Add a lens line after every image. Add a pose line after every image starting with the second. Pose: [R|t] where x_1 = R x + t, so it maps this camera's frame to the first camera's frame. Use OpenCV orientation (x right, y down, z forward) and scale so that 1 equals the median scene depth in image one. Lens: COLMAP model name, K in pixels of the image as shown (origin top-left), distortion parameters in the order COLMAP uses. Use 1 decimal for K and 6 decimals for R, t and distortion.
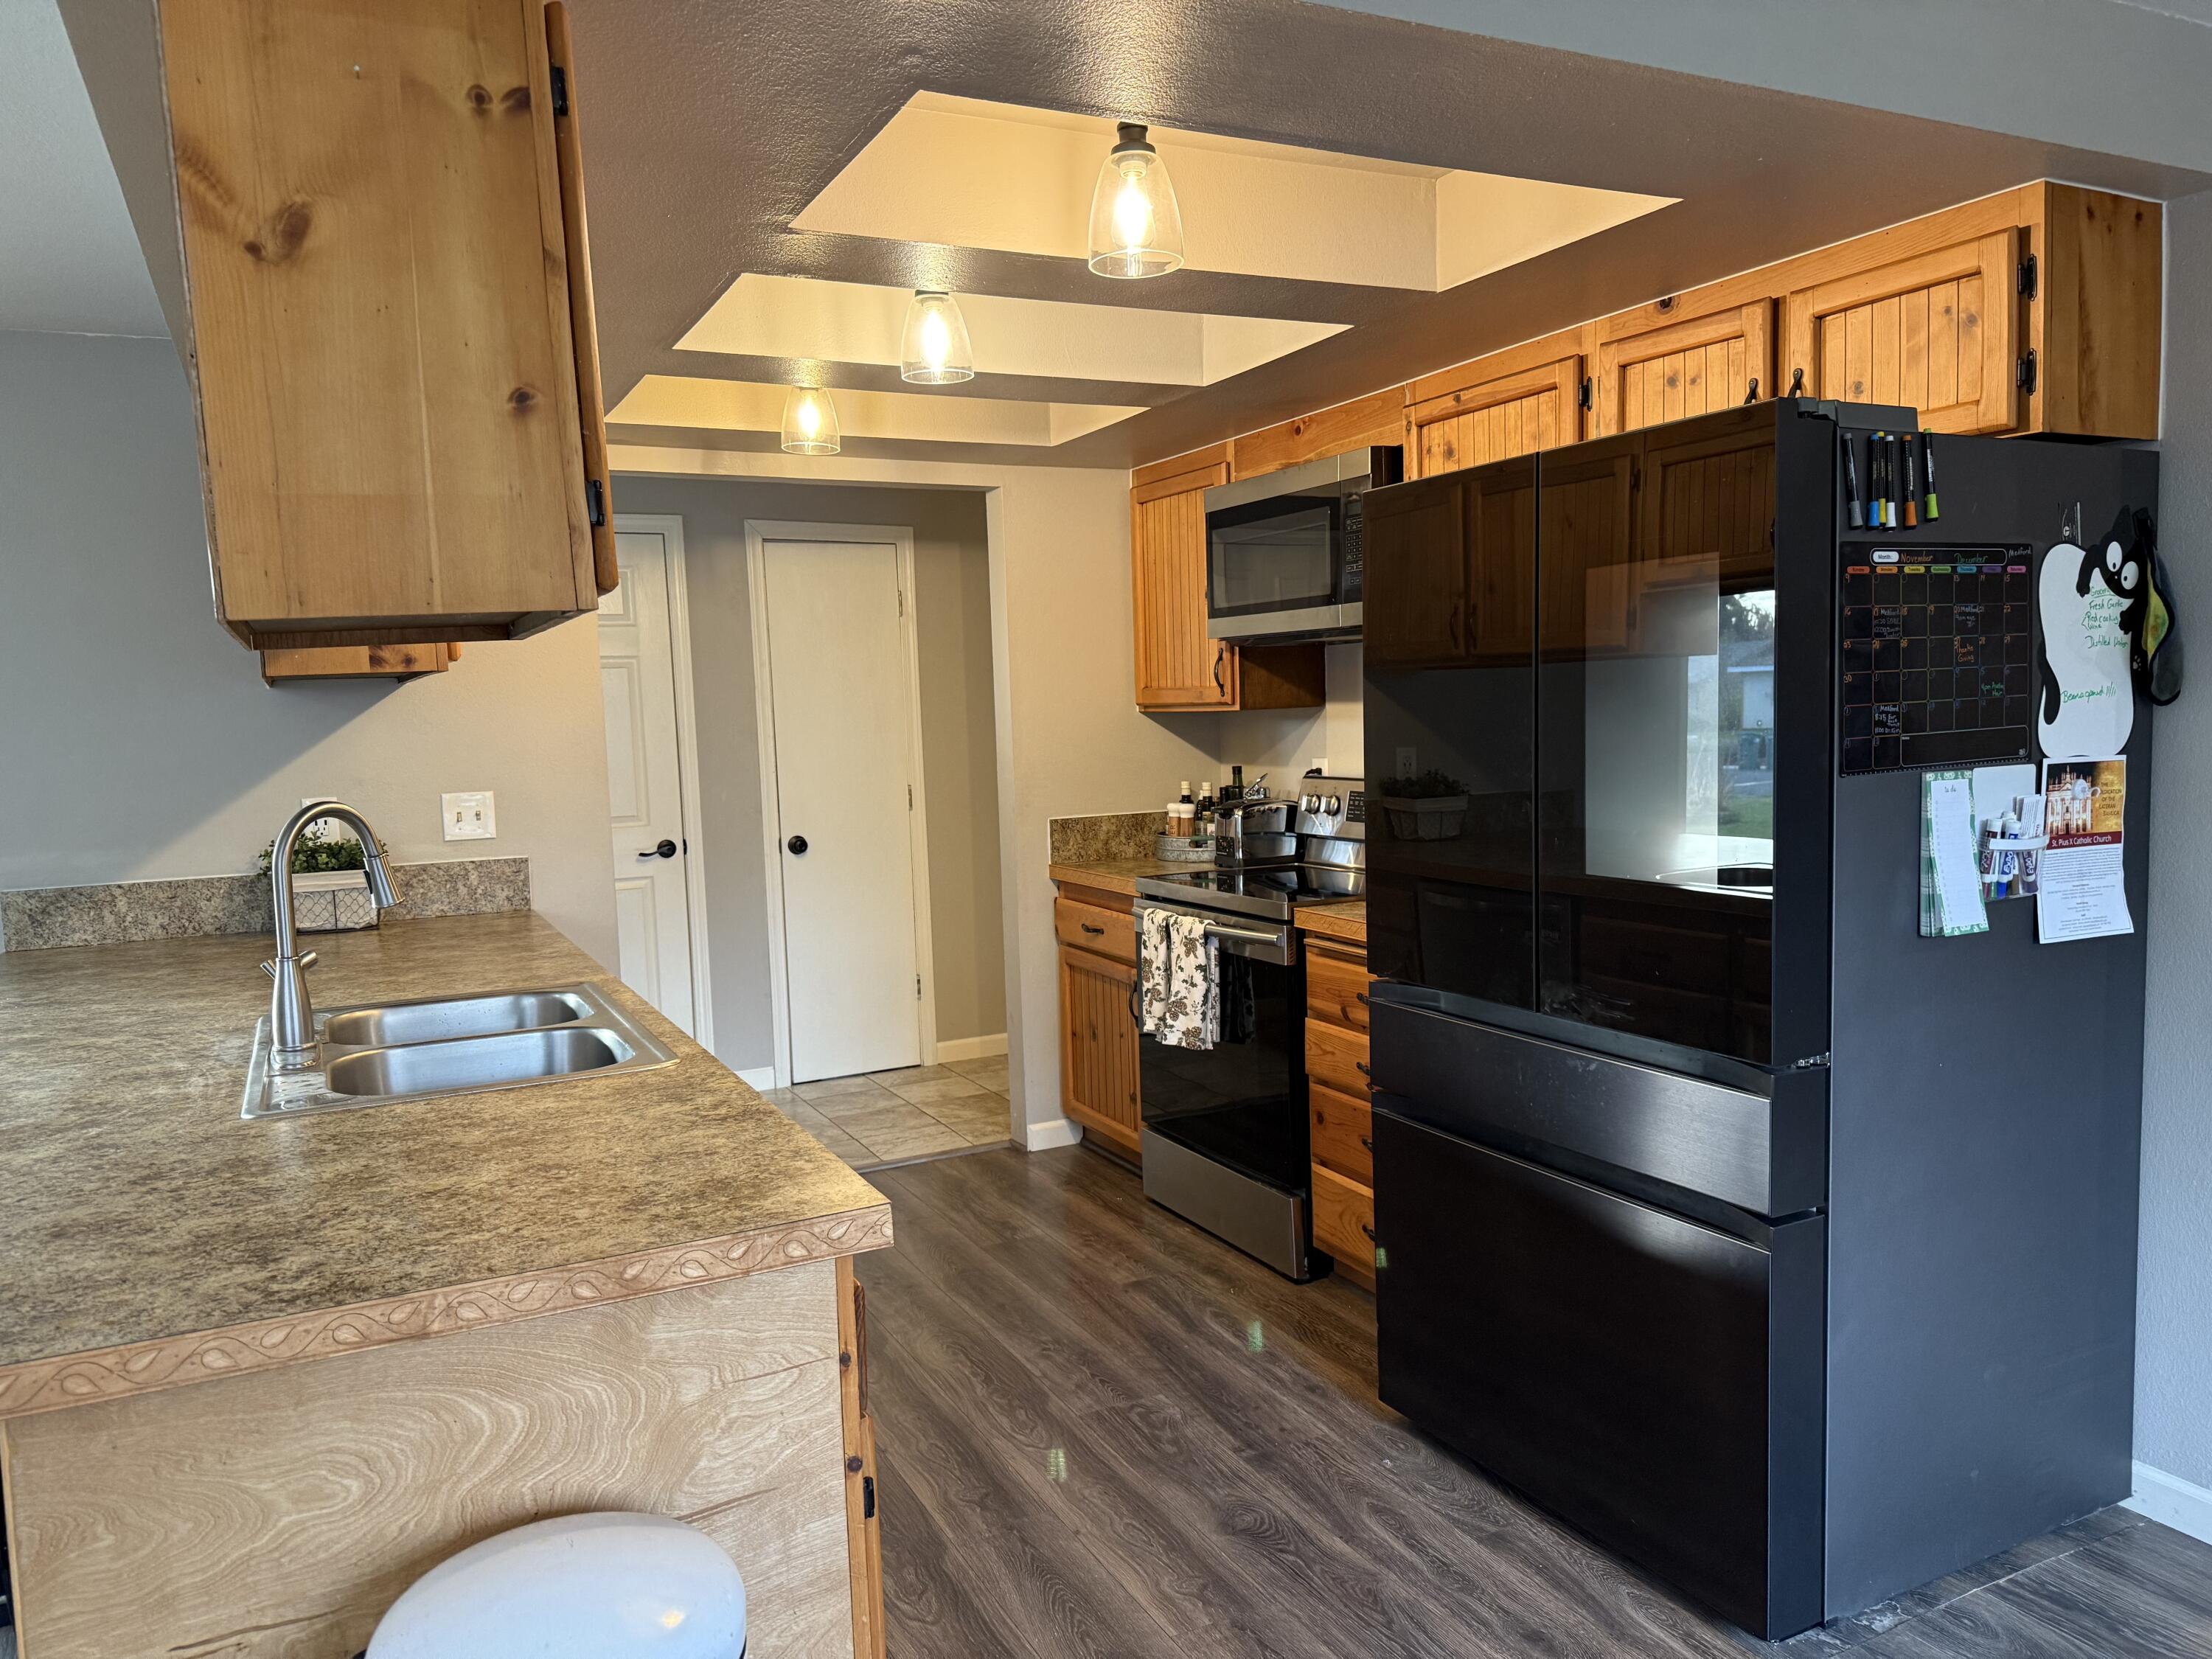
lens RADIAL K [[1564.6, 0, 1099.0], [0, 1564.6, 821.0], [0, 0, 1]] dist [0.029815, -0.032204]
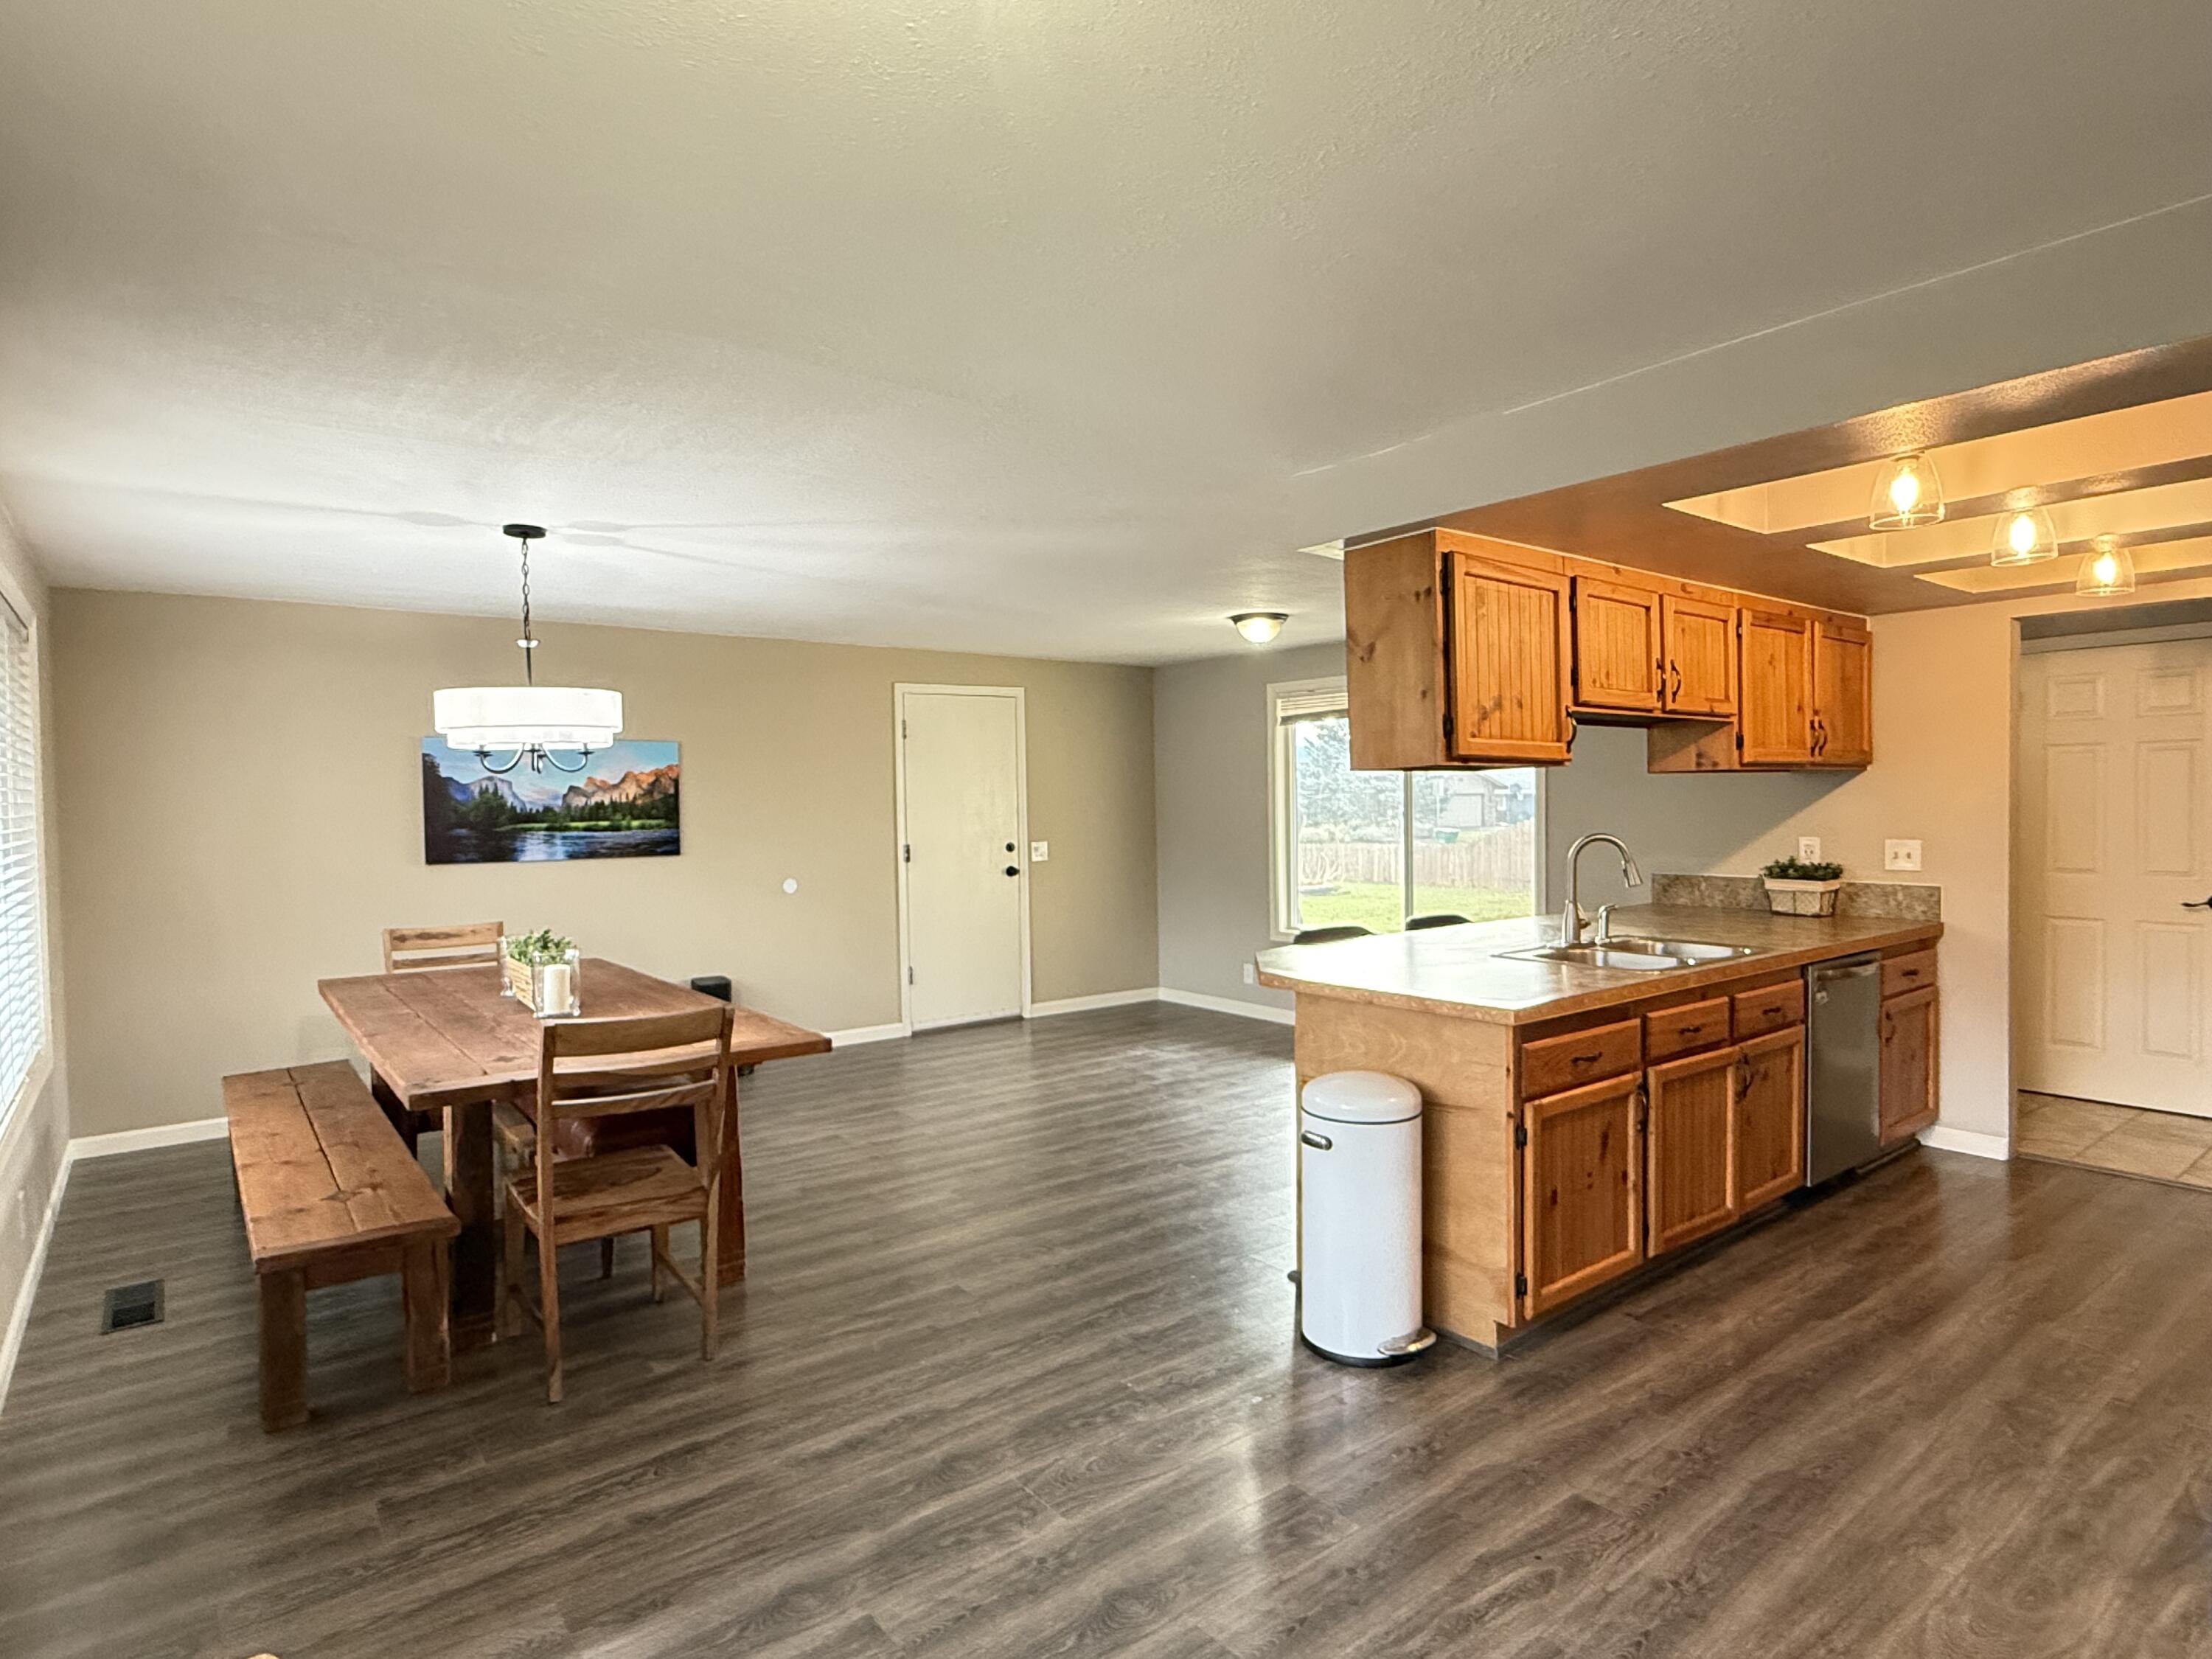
lens RADIAL K [[1203.4, 0, 1112.6], [0, 1203.4, 830.9], [0, 0, 1]] dist [0.000879, -0.000493]
pose [[0.187340, 0.051613, -0.980938, 1.074512], [-0.064964, 0.997083, 0.040056, -0.042207], [0.980145, 0.056222, 0.190147, 0.018688]]
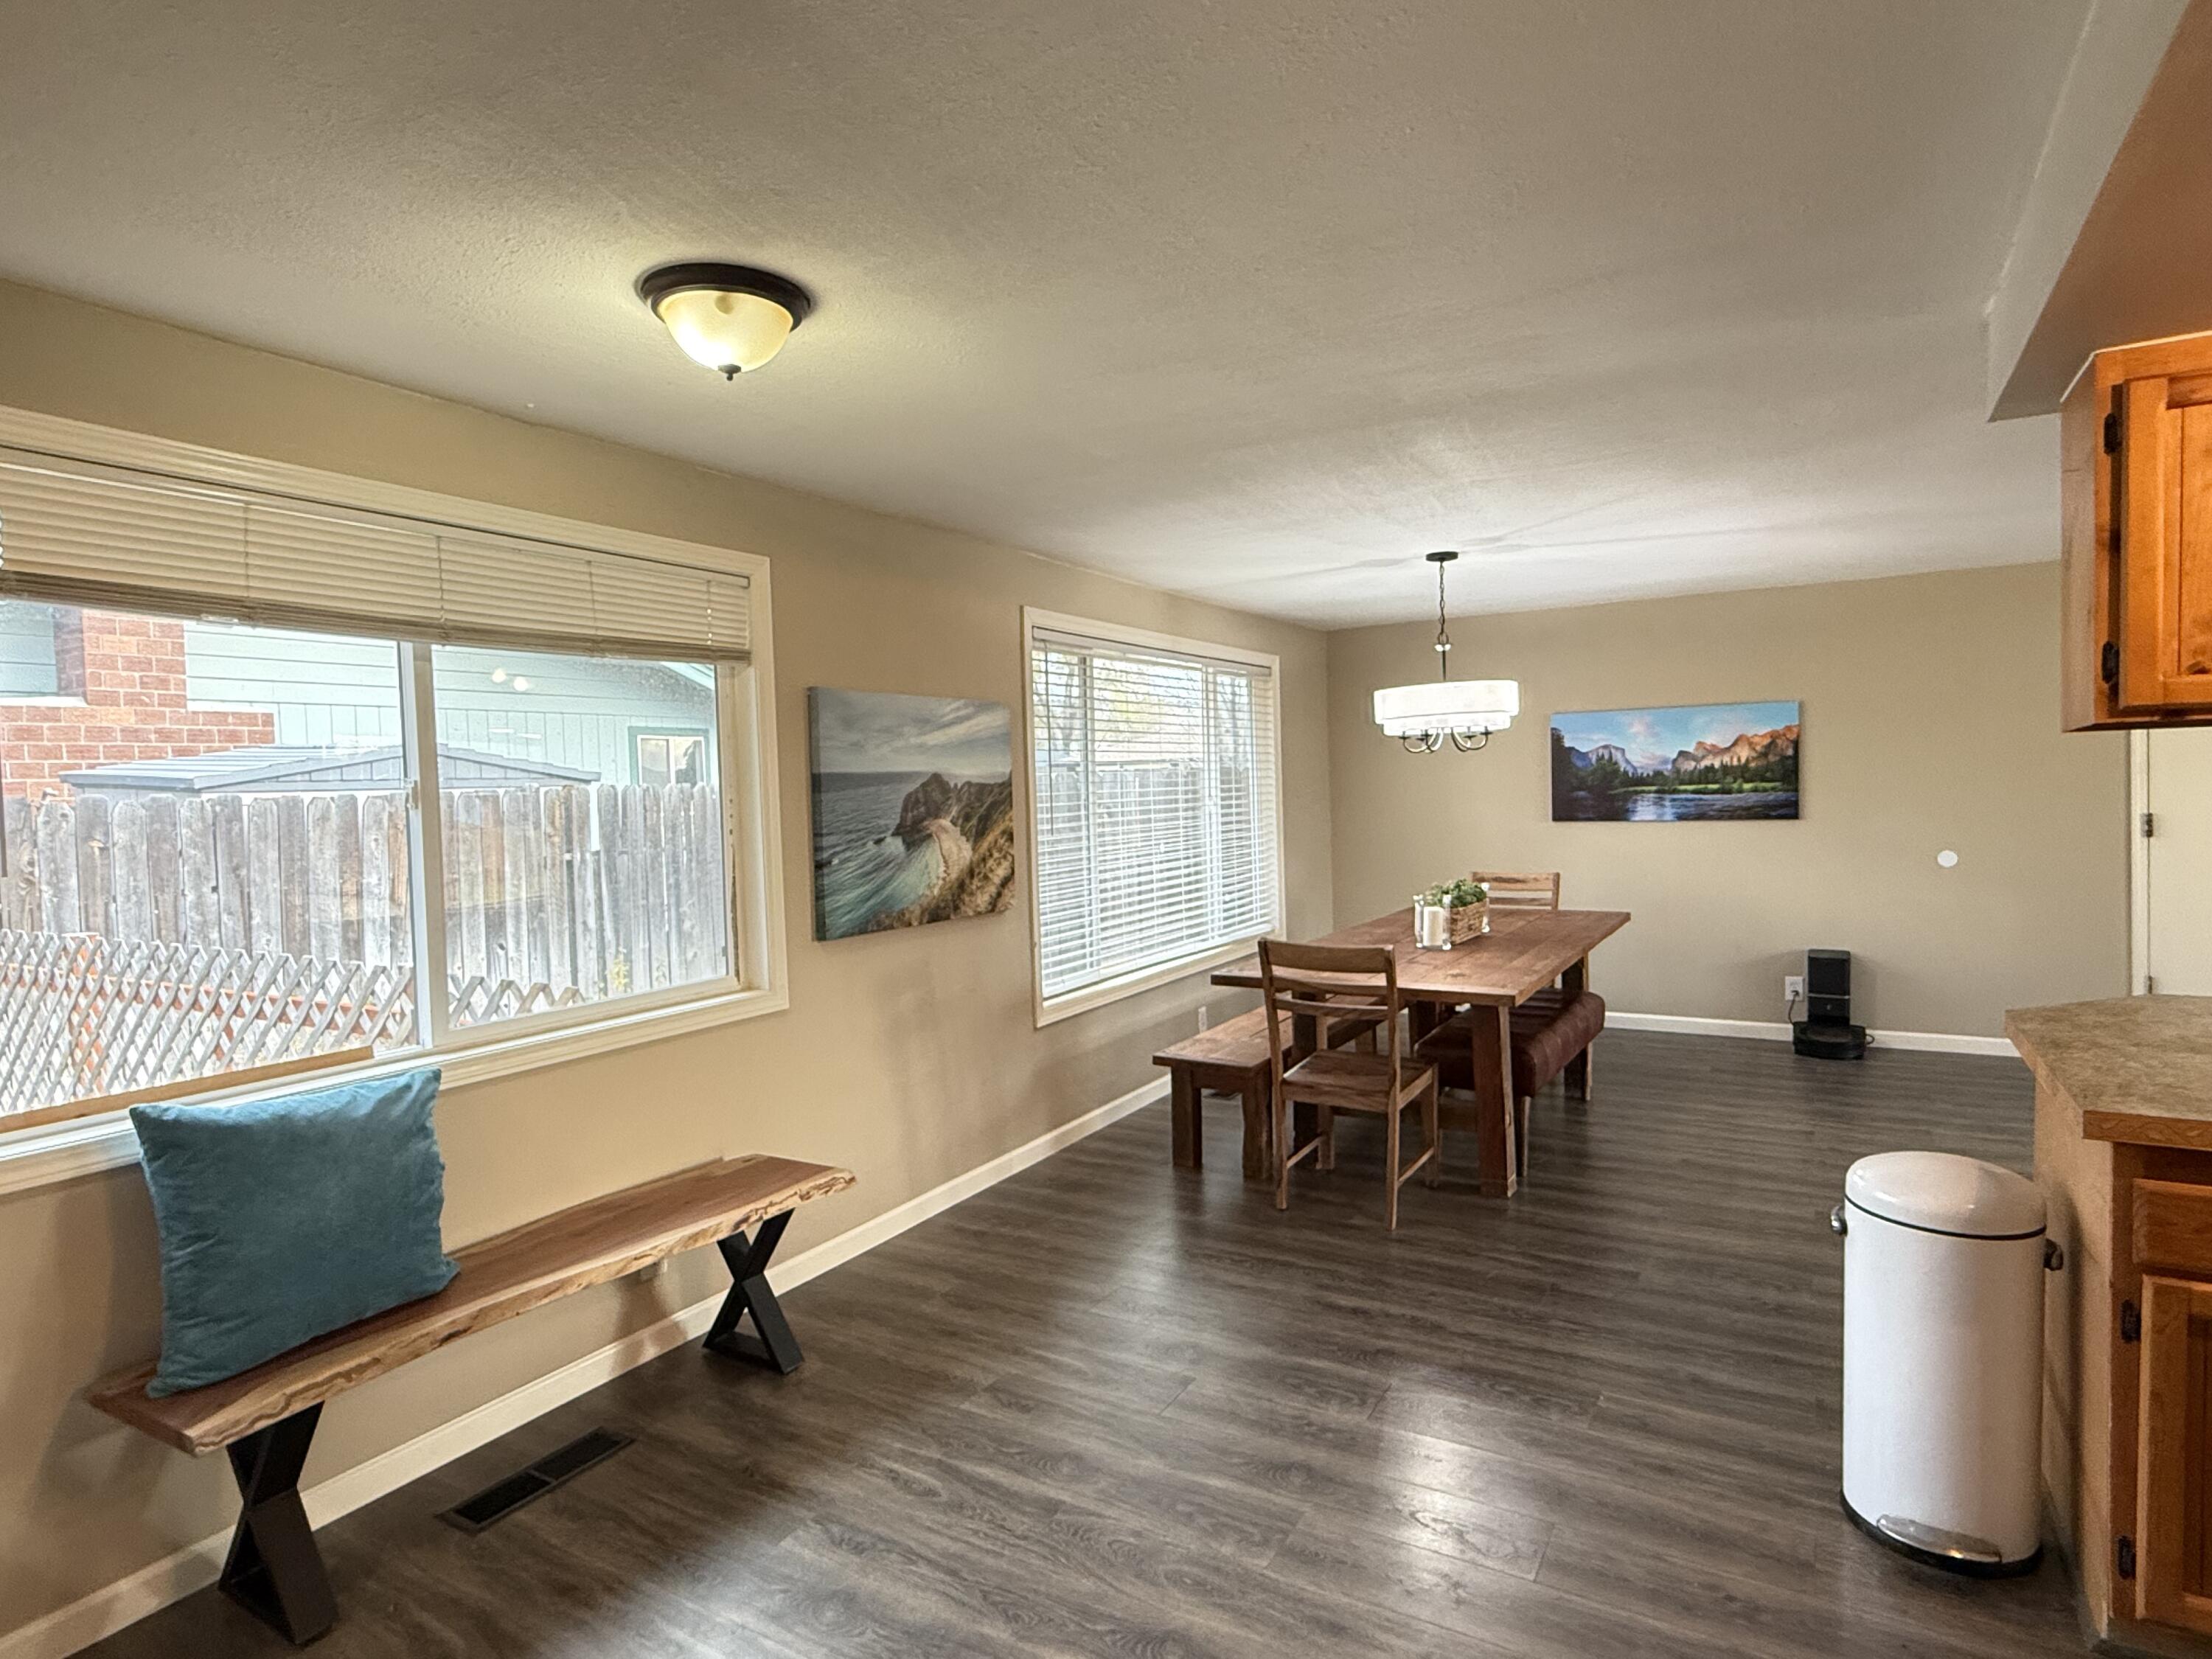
lens RADIAL K [[1203.4, 0, 1097.7], [0, 1203.4, 835.3], [0, 0, 1]] dist [0.000879, -0.000493]
pose [[-0.848576, 0.077527, -0.523363, 0.913002], [0.015614, 0.992445, 0.121696, -0.110500], [0.528843, 0.095096, -0.843375, 0.840512]]
